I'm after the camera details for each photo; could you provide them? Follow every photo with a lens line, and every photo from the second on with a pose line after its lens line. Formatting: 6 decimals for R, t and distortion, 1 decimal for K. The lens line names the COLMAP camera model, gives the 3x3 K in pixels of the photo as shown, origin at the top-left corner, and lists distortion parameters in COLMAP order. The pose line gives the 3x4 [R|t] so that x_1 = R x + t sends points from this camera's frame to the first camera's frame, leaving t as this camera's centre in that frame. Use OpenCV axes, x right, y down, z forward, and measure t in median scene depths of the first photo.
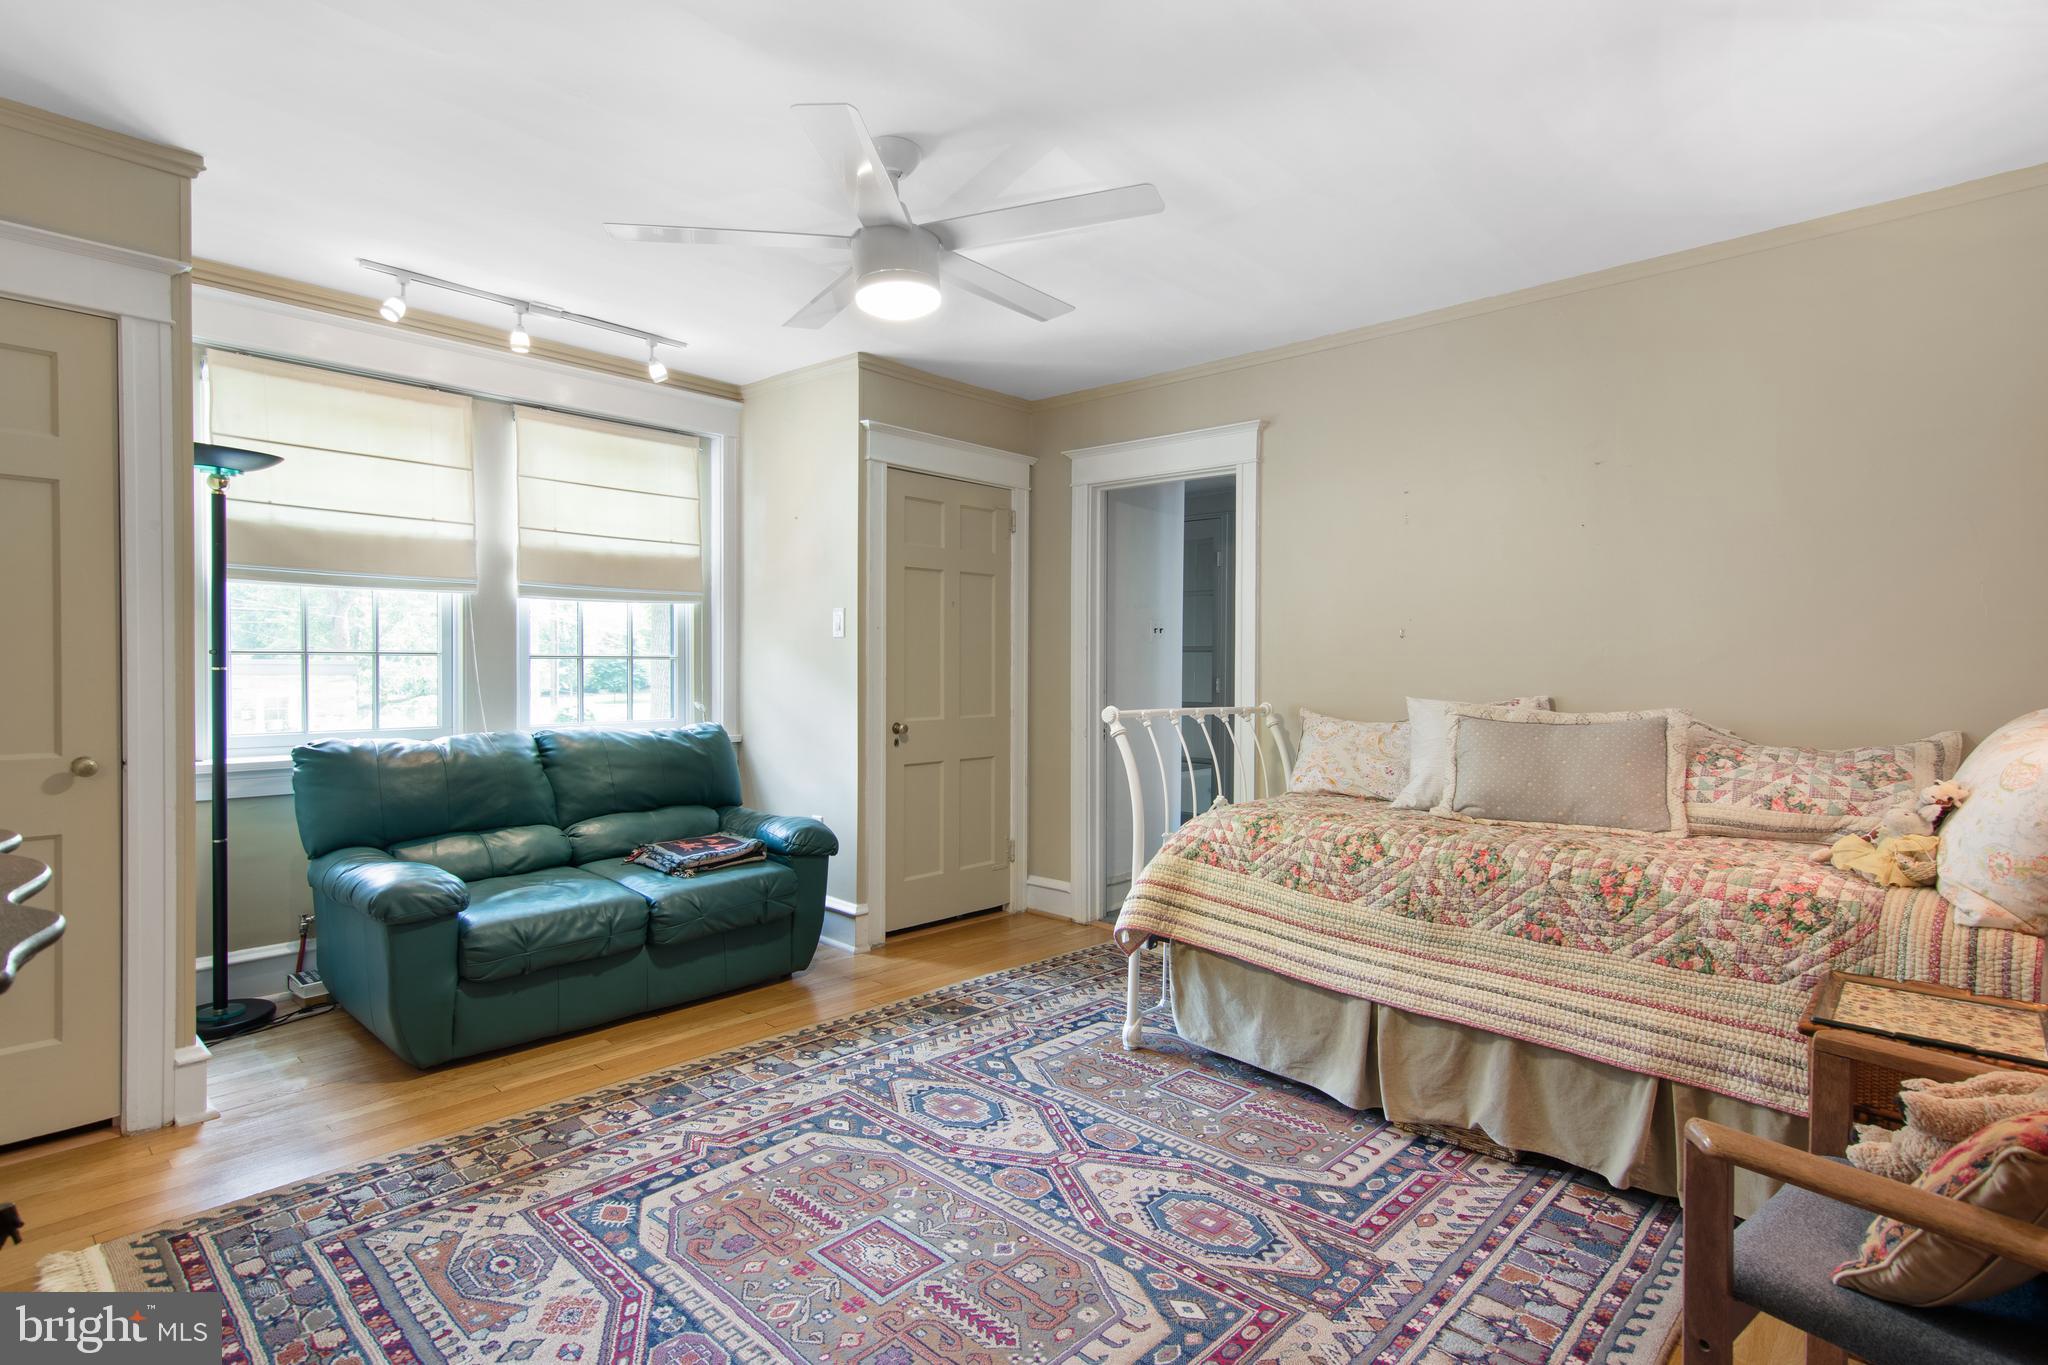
lens RADIAL K [[1042.4, 0, 1024.0], [0, 1042.4, 674.6], [0, 0, 1]] dist [0.000035, -0.000003]
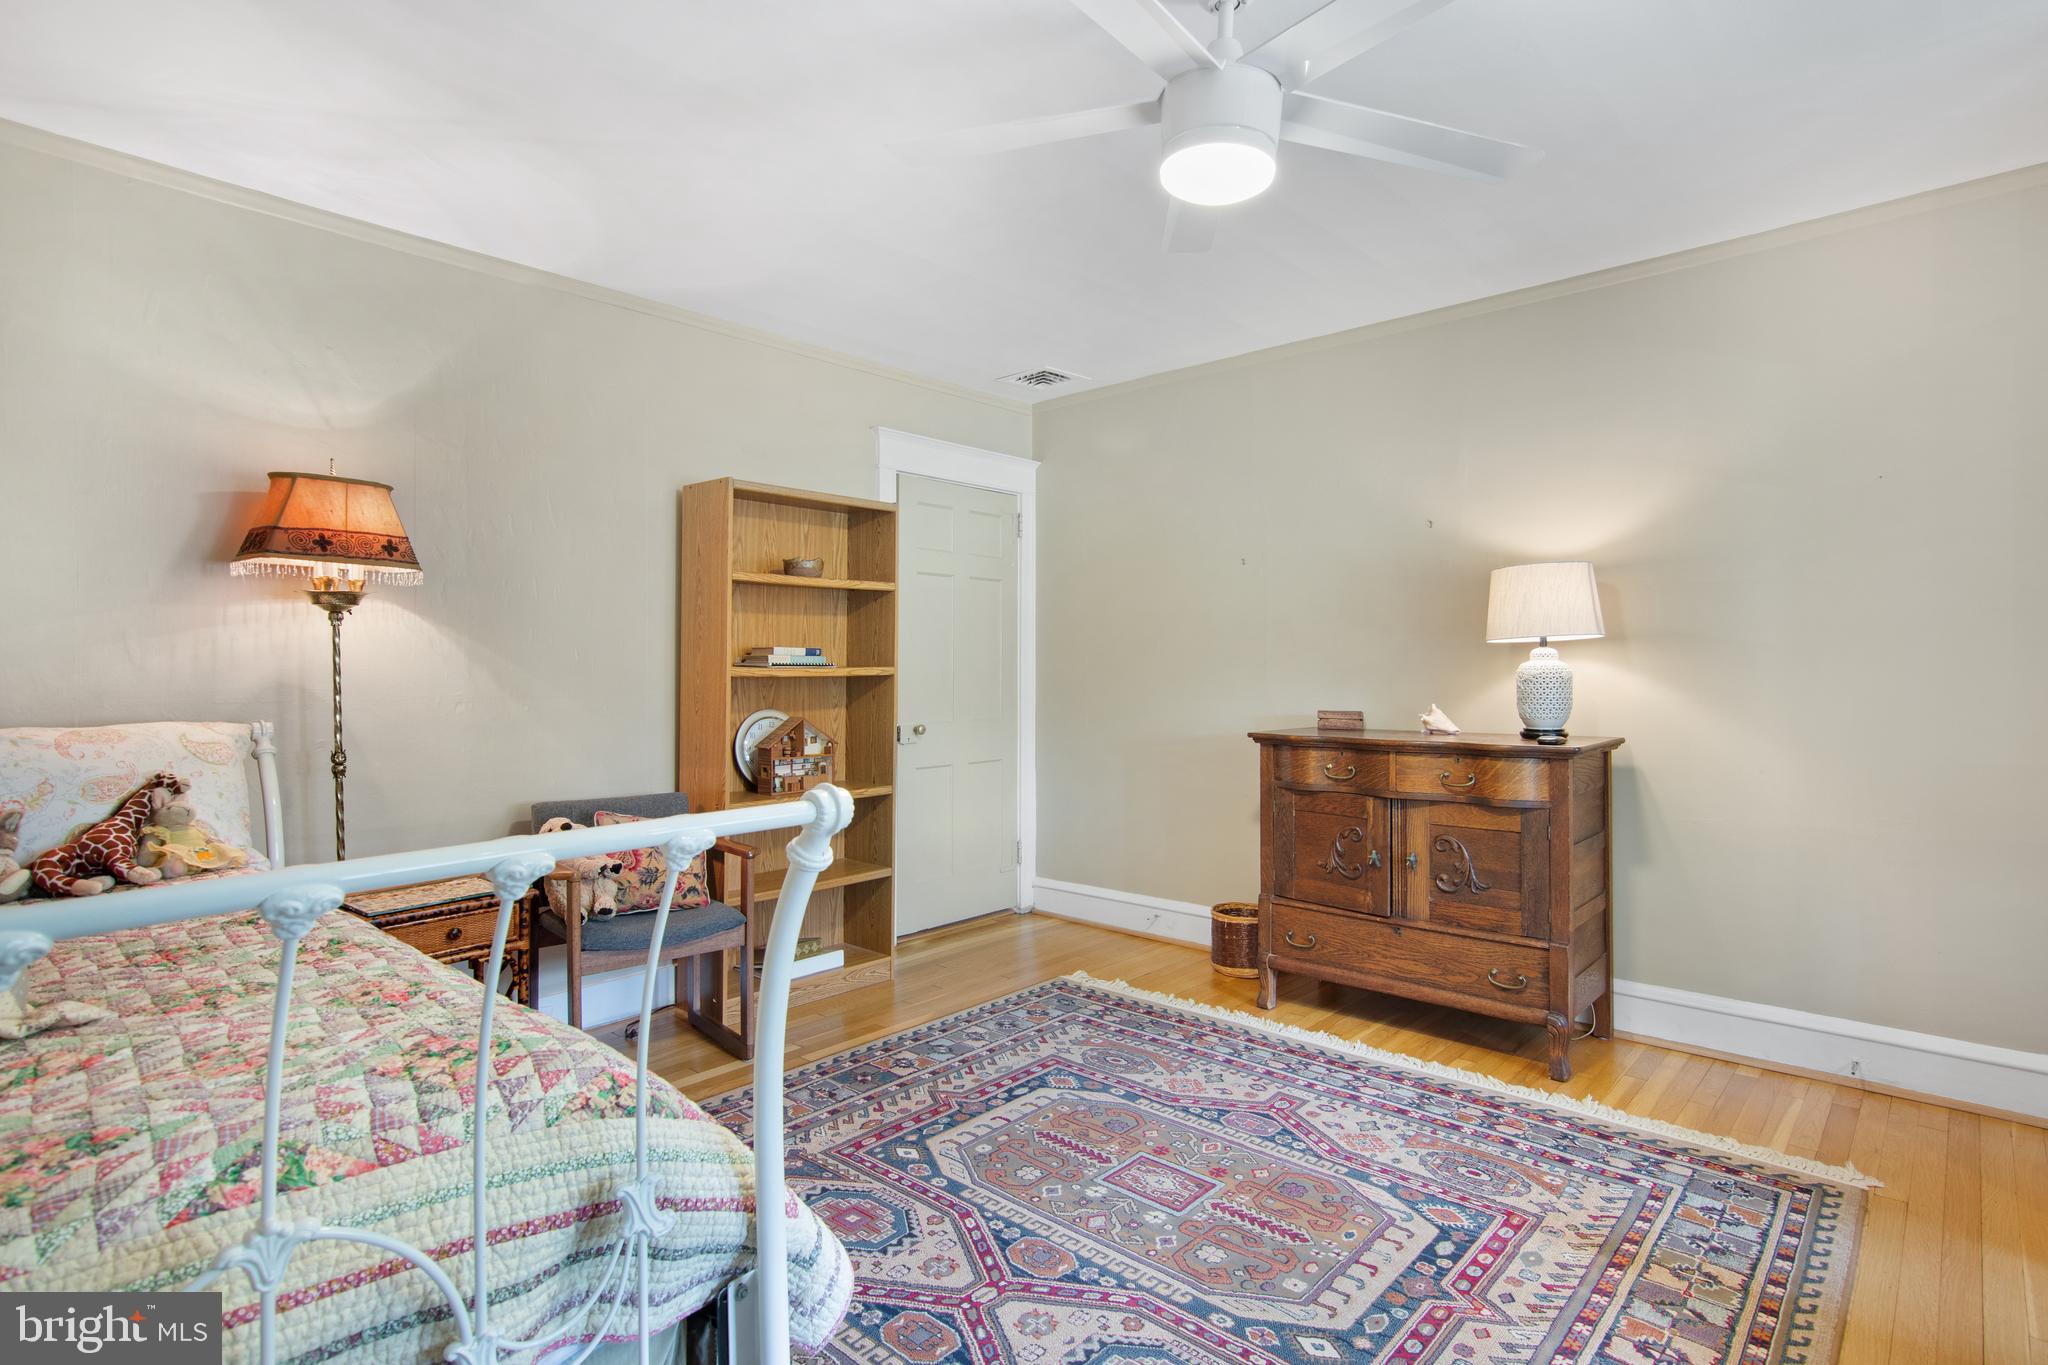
lens RADIAL K [[1042.4, 0, 1023.9], [0, 1042.4, 675.6], [0, 0, 1]] dist [0.000035, -0.000003]
pose [[-0.999754, -0.004697, -0.021681, 0.035204], [-0.005174, 0.999745, 0.021999, -0.020300], [0.021572, 0.022106, -0.999523, 1.958724]]
